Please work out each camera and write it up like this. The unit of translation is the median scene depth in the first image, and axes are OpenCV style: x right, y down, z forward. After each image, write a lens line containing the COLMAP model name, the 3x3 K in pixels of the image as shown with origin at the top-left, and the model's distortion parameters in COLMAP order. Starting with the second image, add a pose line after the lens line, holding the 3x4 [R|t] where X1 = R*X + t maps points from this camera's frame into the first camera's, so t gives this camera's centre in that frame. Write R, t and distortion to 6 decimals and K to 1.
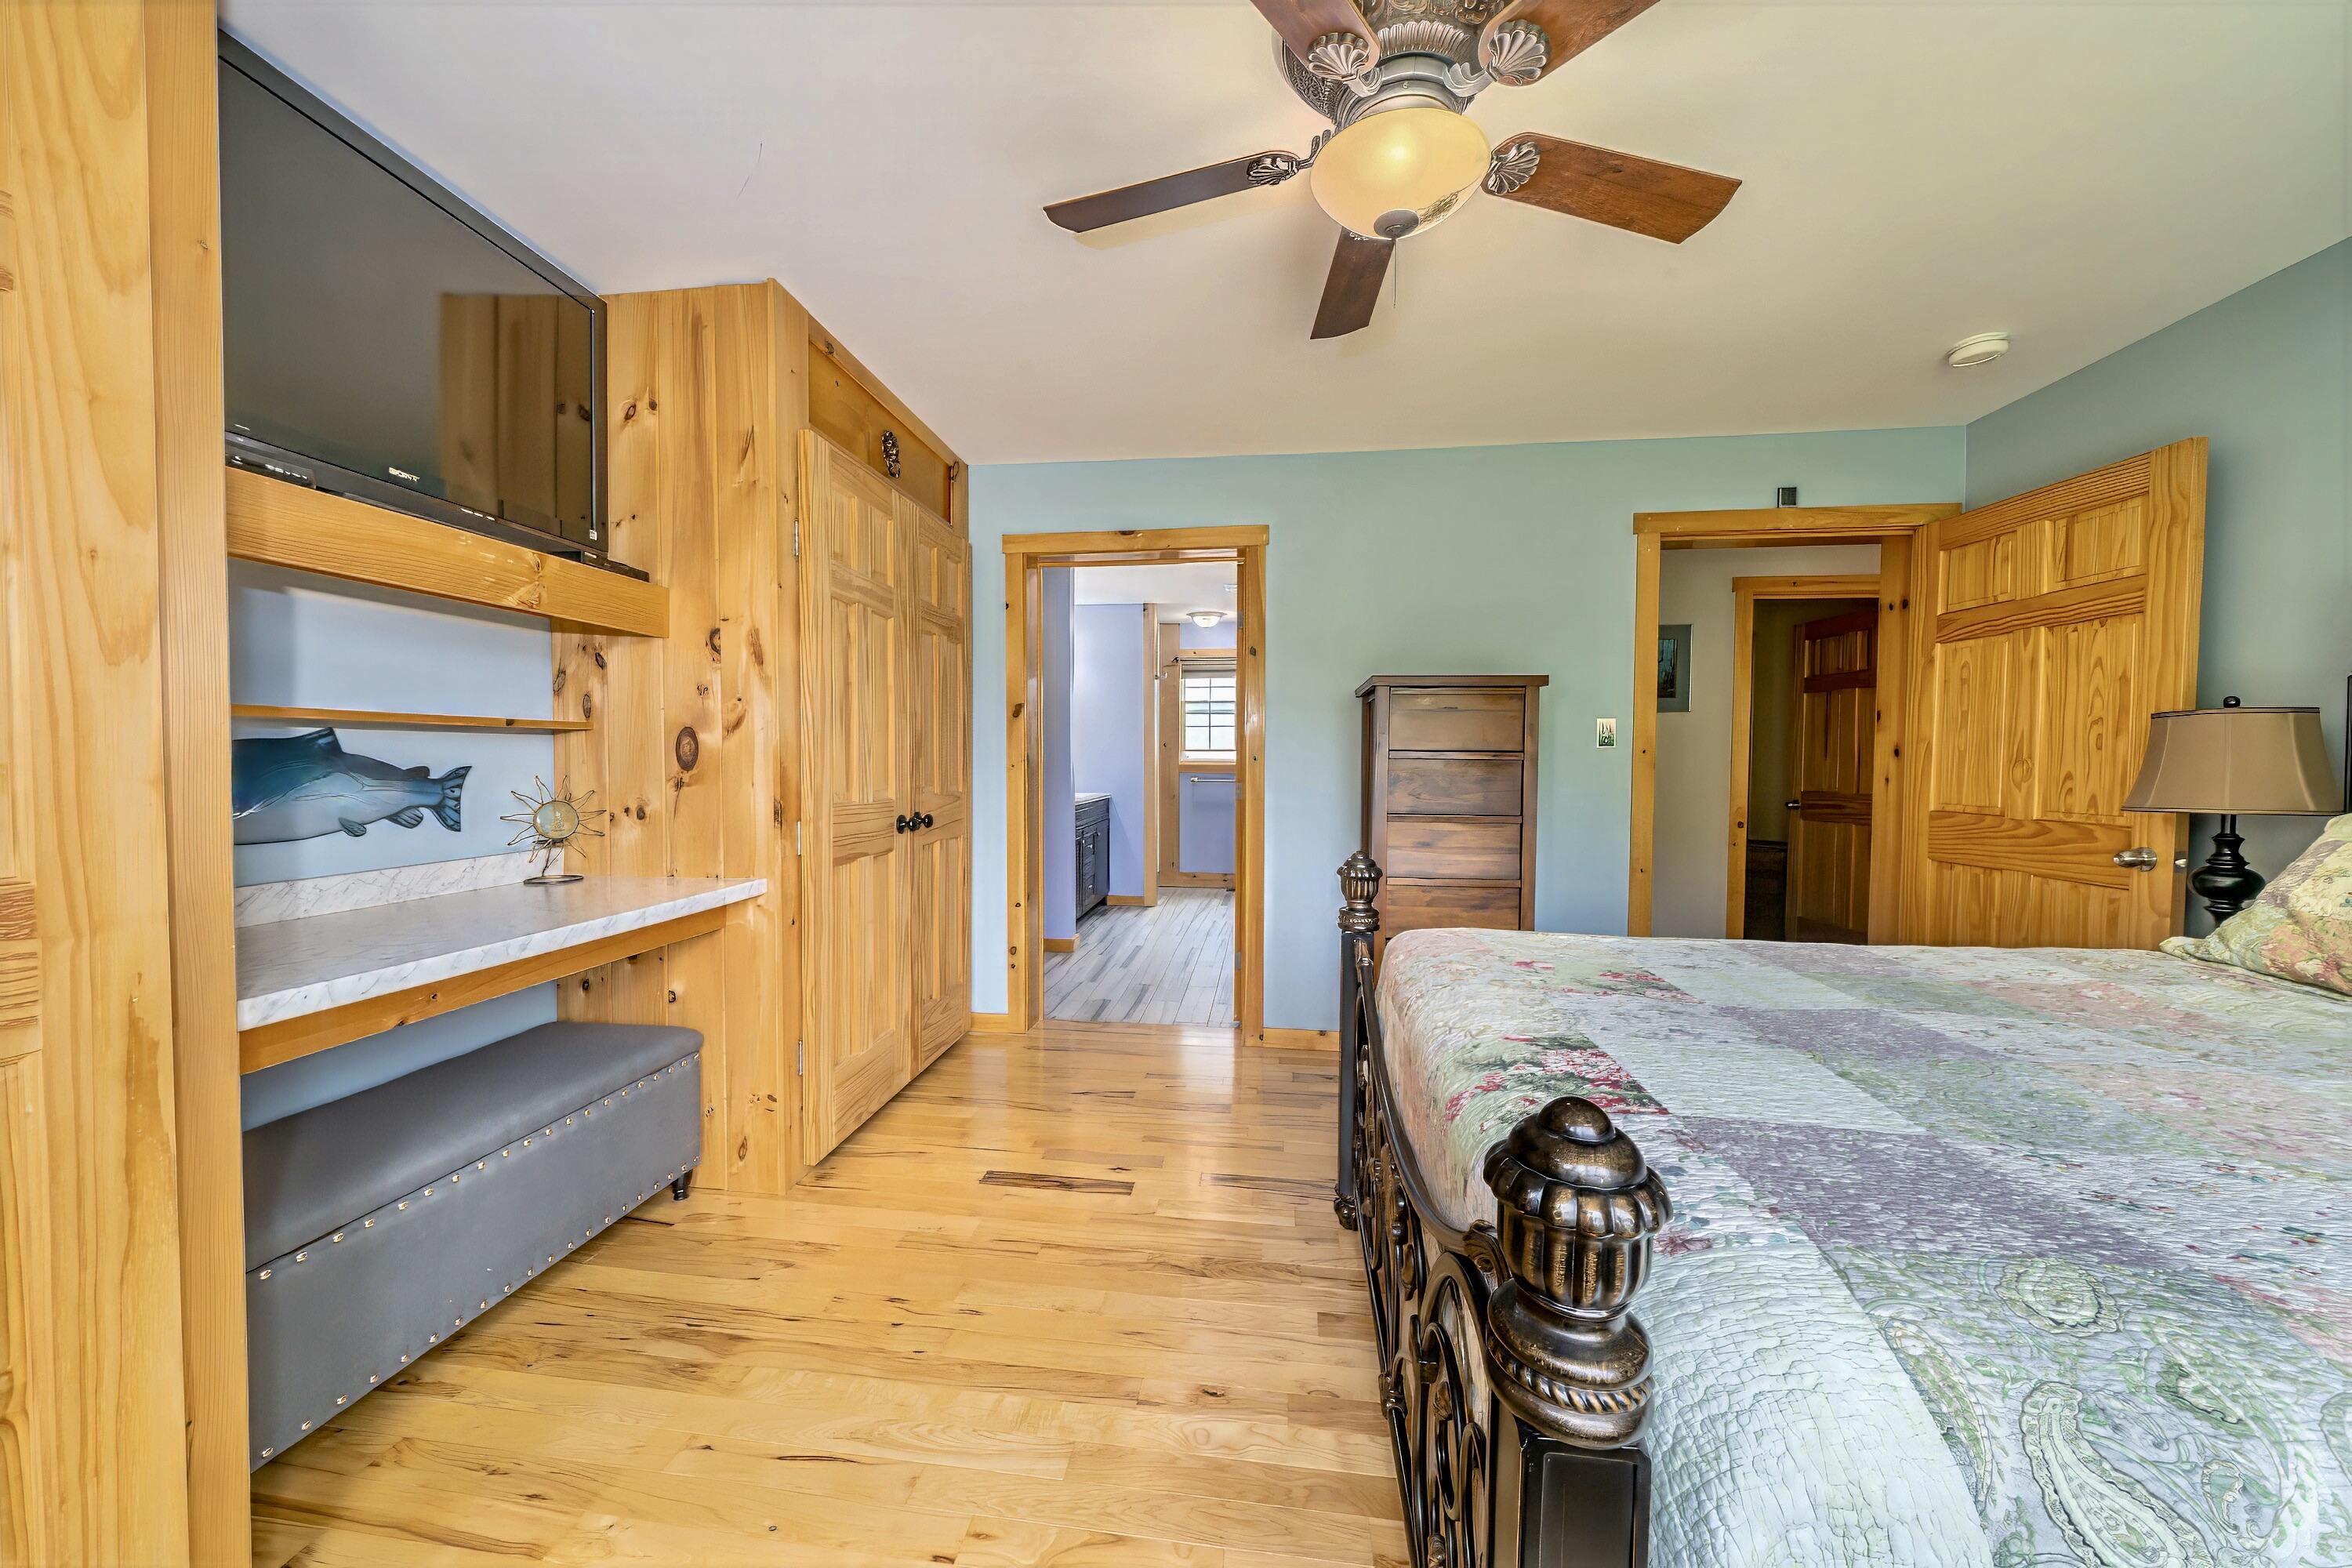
lens RADIAL K [[822.5, 0, 1164.9], [0, 822.5, 777.0], [0, 0, 1]] dist [0.000429, -0.000030]
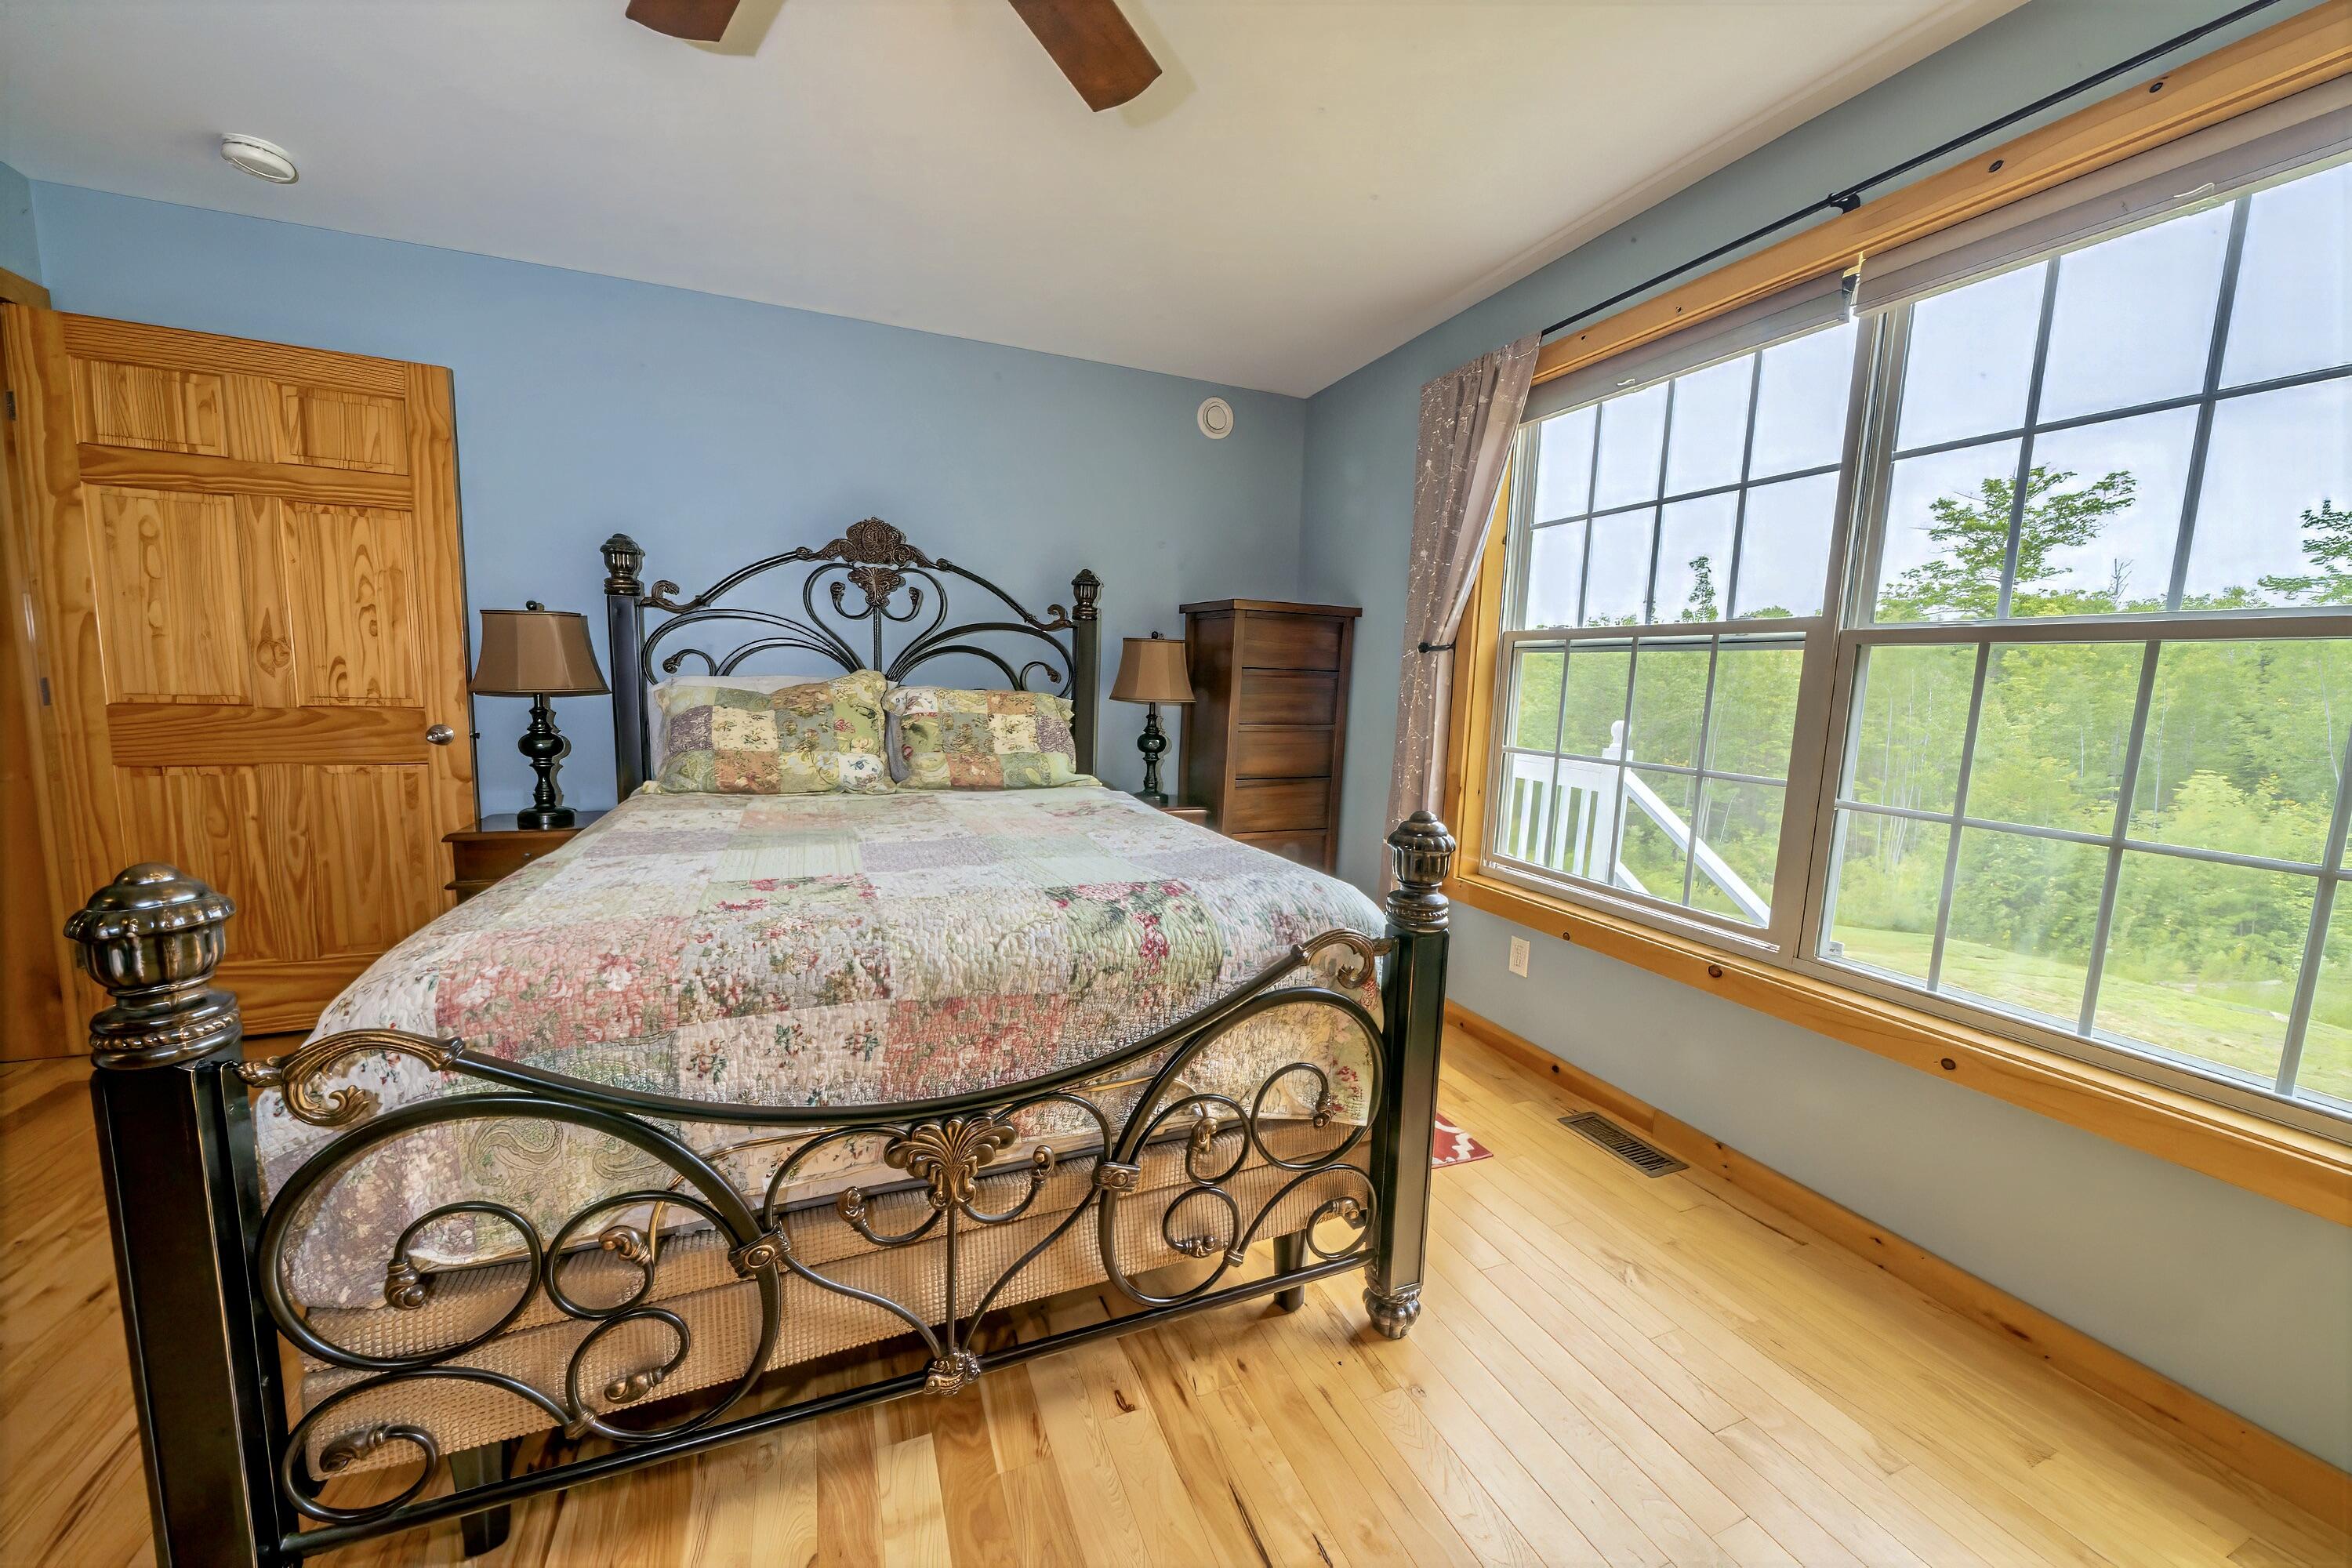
lens RADIAL K [[822.5, 0, 1166.8], [0, 822.5, 780.2], [0, 0, 1]] dist [0.000429, -0.000030]
pose [[-0.479662, -0.134298, 0.867115, -0.279218], [-0.011943, 0.989126, 0.146588, -0.016640], [-0.877372, 0.059957, -0.476050, 0.600013]]
